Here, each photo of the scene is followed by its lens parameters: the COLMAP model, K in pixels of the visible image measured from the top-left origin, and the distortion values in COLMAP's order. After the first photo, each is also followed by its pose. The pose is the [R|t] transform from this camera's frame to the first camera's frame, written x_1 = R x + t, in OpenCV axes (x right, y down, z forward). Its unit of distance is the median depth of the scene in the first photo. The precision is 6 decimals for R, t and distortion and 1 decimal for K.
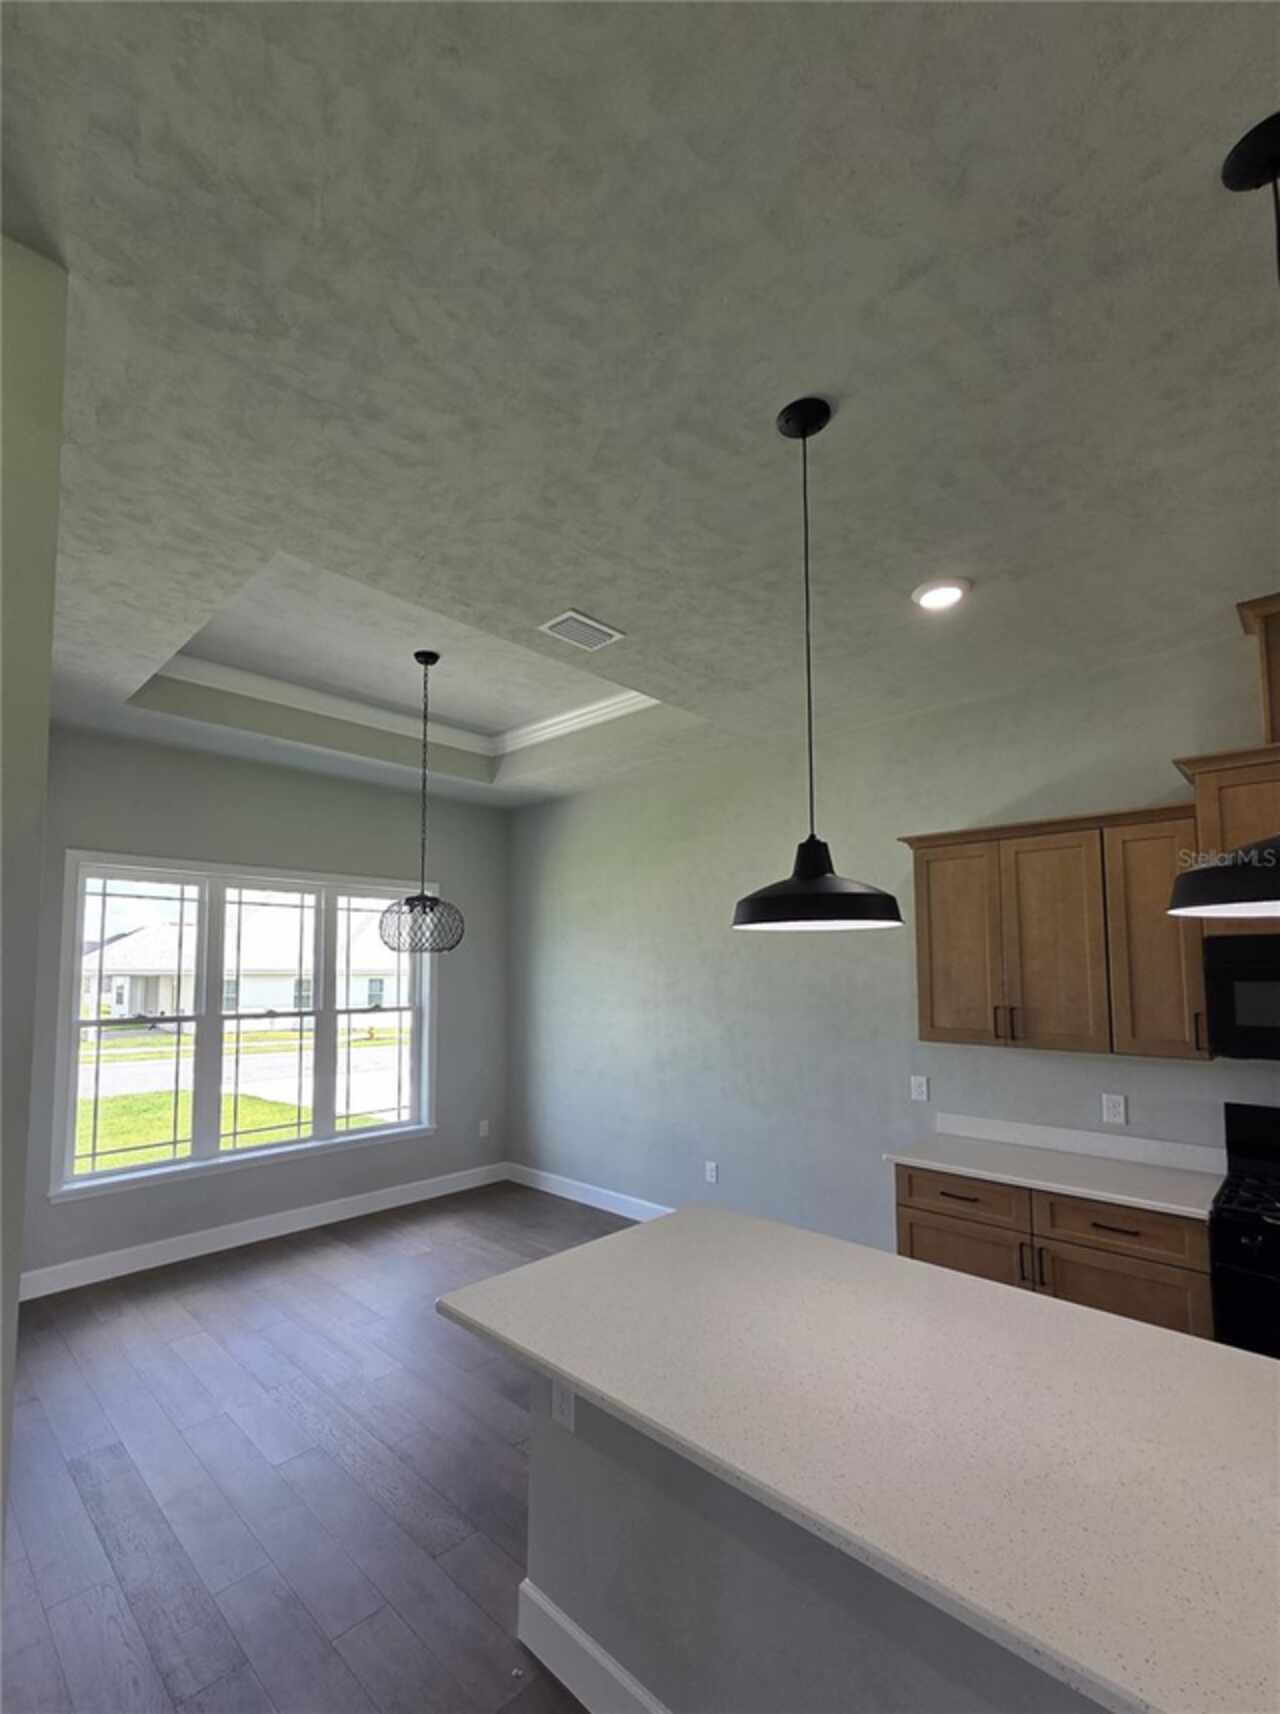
lens RADIAL K [[742.2, 0, 595.0], [0, 742.2, 916.5], [0, 0, 1]] dist [0.001975, -0.000313]
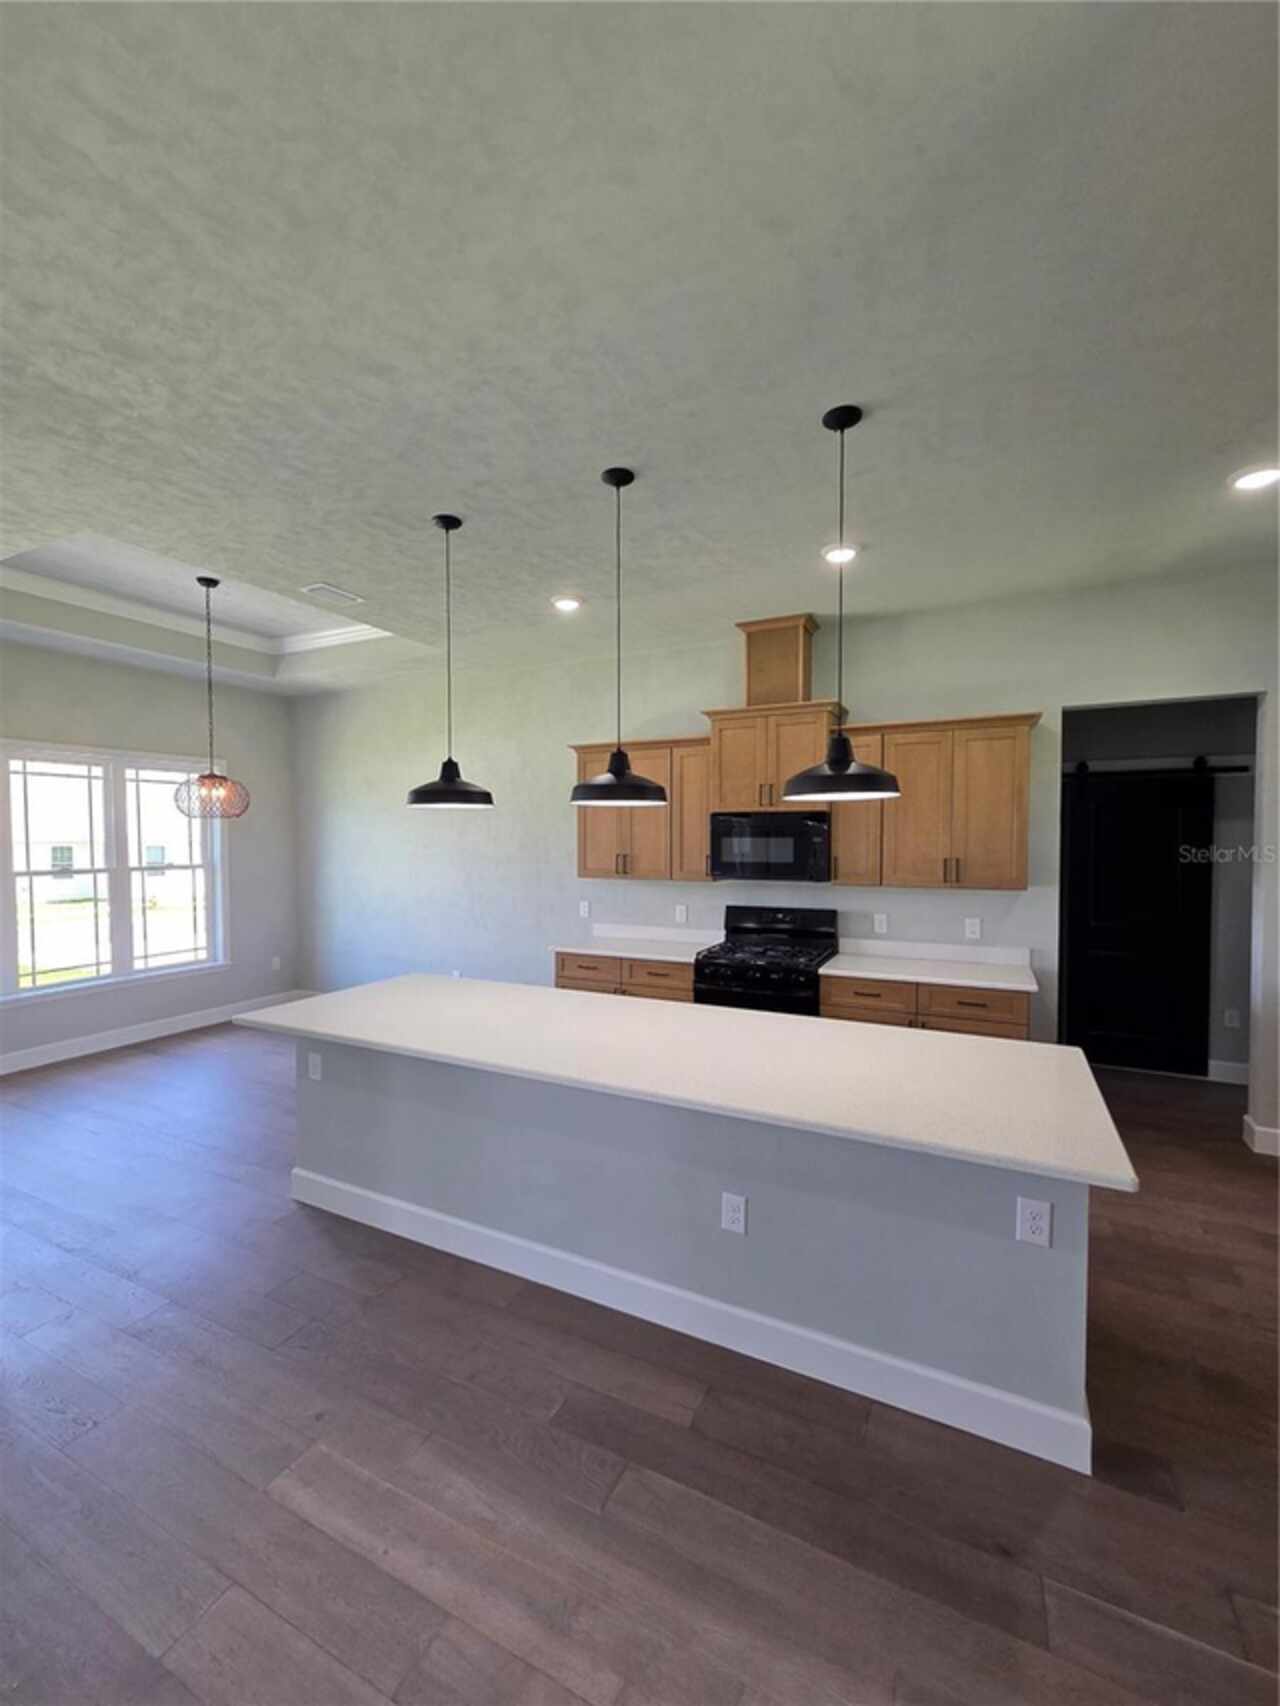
lens RADIAL K [[697.1, 0, 637.7], [0, 697.1, 859.4], [0, 0, 1]] dist [0.007410, 0.000002]
pose [[0.949128, -0.010459, 0.314718, 0.101496], [-0.021896, 0.994837, 0.099097, -0.021144], [-0.314130, -0.100947, 0.943998, -0.468100]]
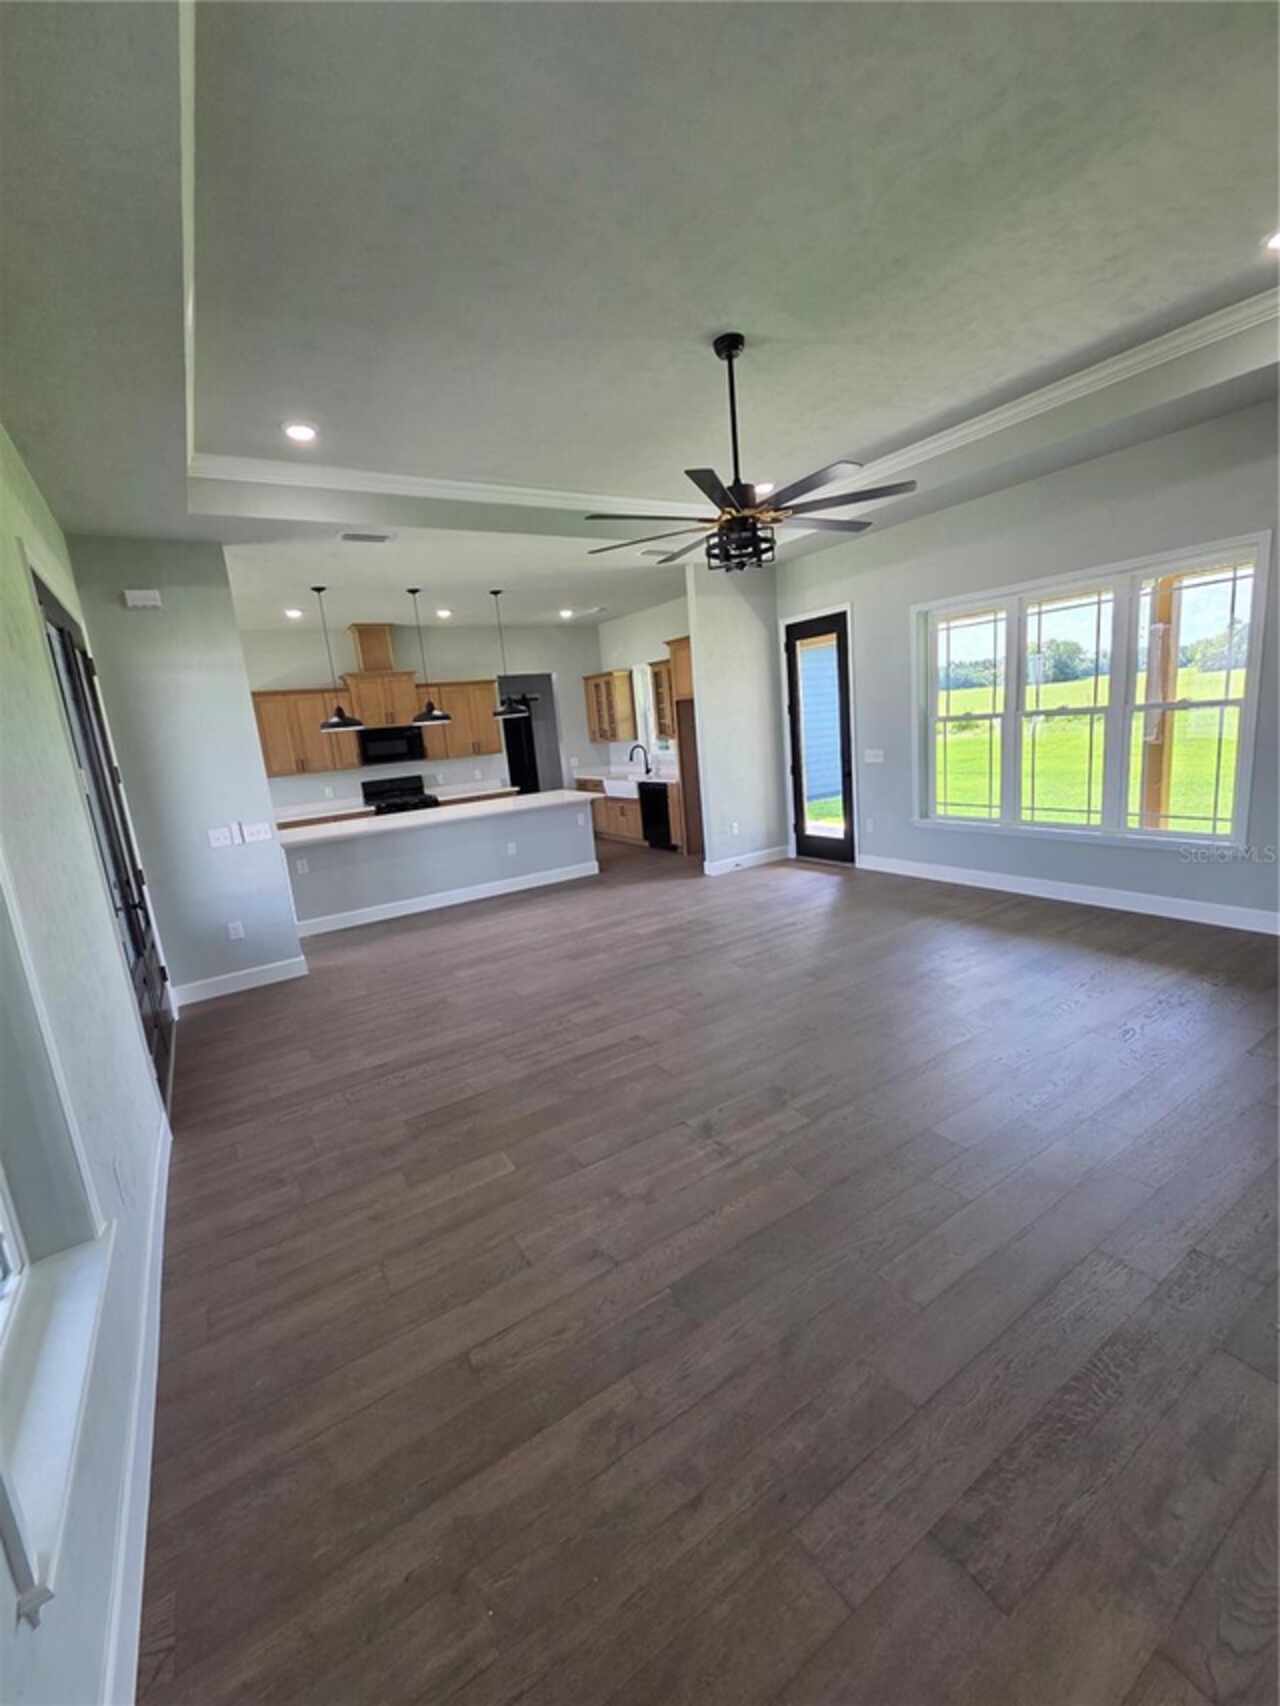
lens RADIAL K [[697.1, 0, 638.8], [0, 697.1, 862.3], [0, 0, 1]] dist [0.007410, 0.000002]
pose [[0.213964, -0.214739, 0.952946, -1.689704], [0.018107, 0.976243, 0.215923, -0.038537], [-0.976674, -0.028944, 0.212769, -0.757251]]
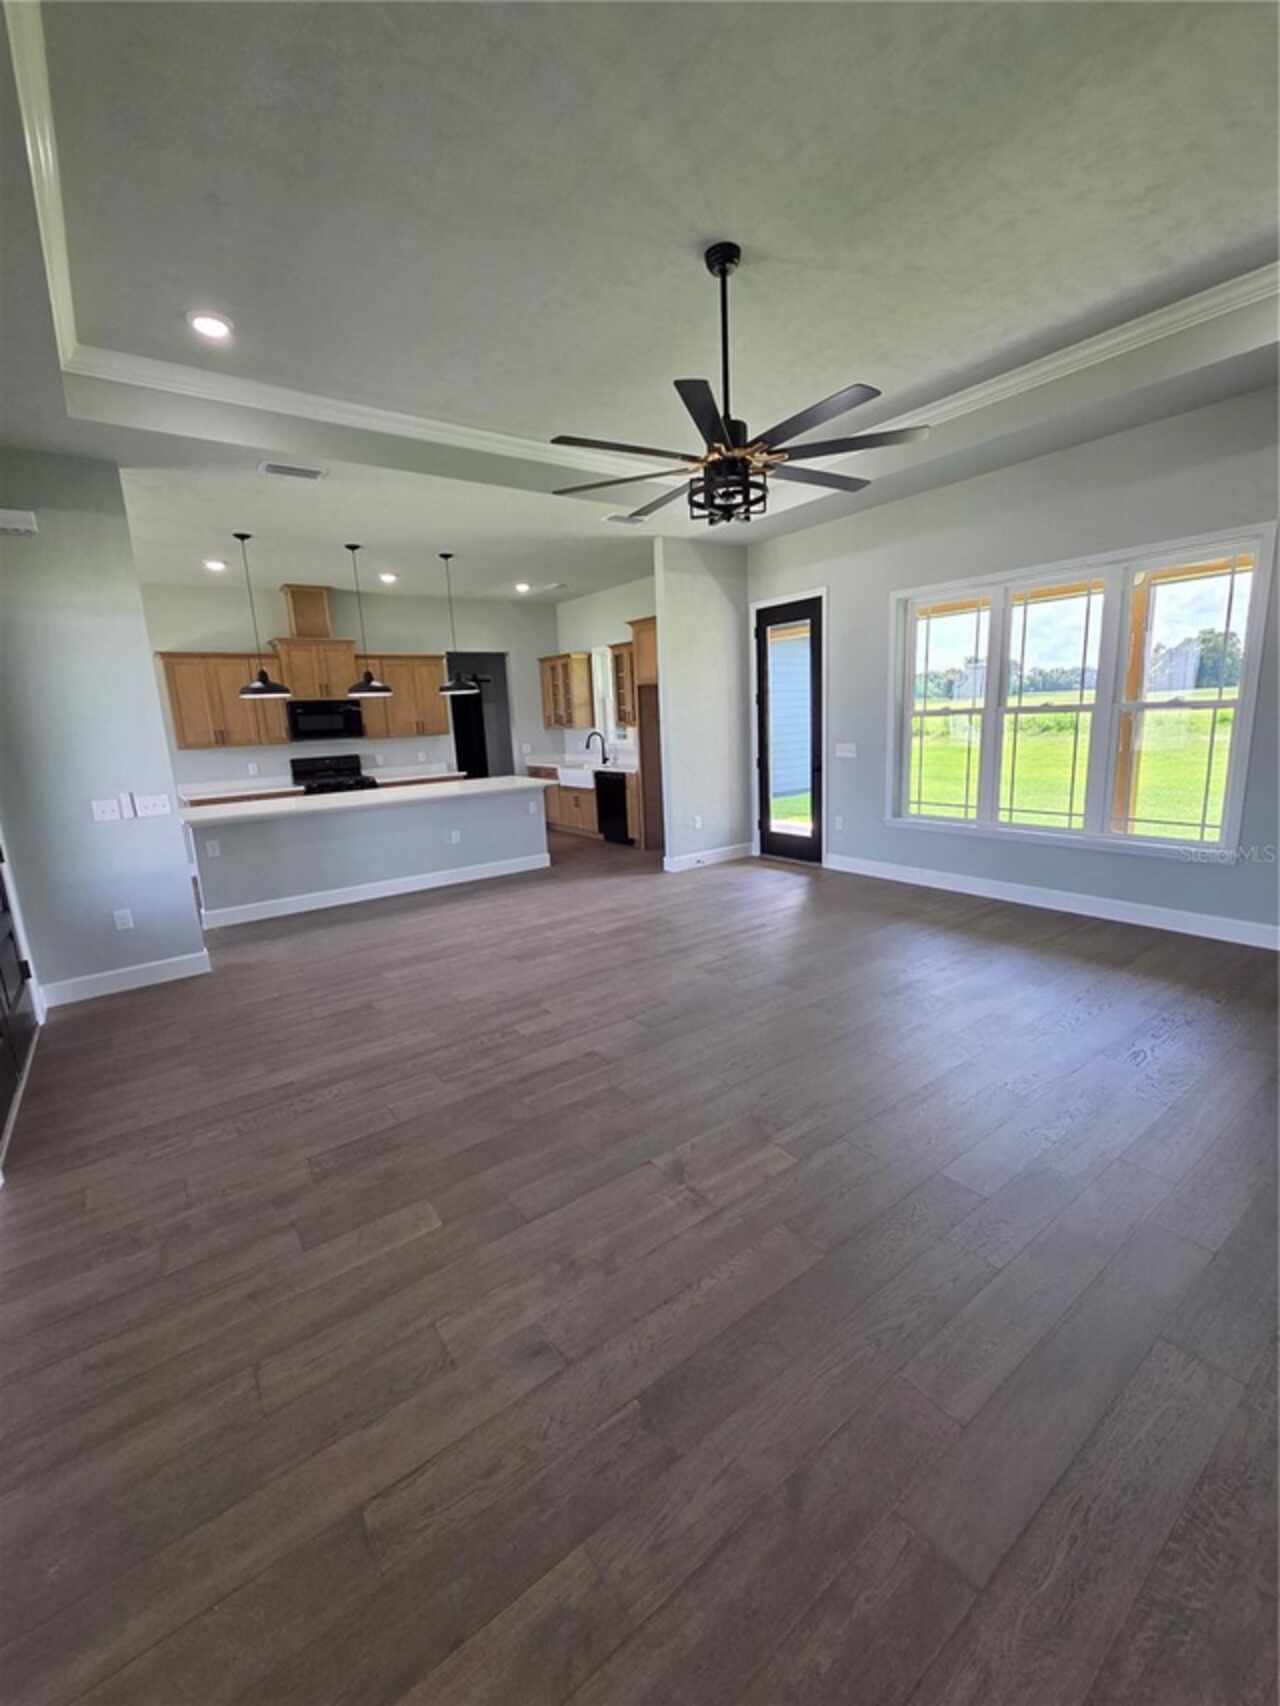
lens RADIAL K [[697.1, 0, 636.7], [0, 697.1, 857.8], [0, 0, 1]] dist [0.007410, 0.000002]
pose [[0.152971, -0.206746, 0.966362, -1.541671], [-0.024499, 0.976777, 0.212852, 0.008125], [-0.987927, -0.056235, 0.144354, -0.704498]]
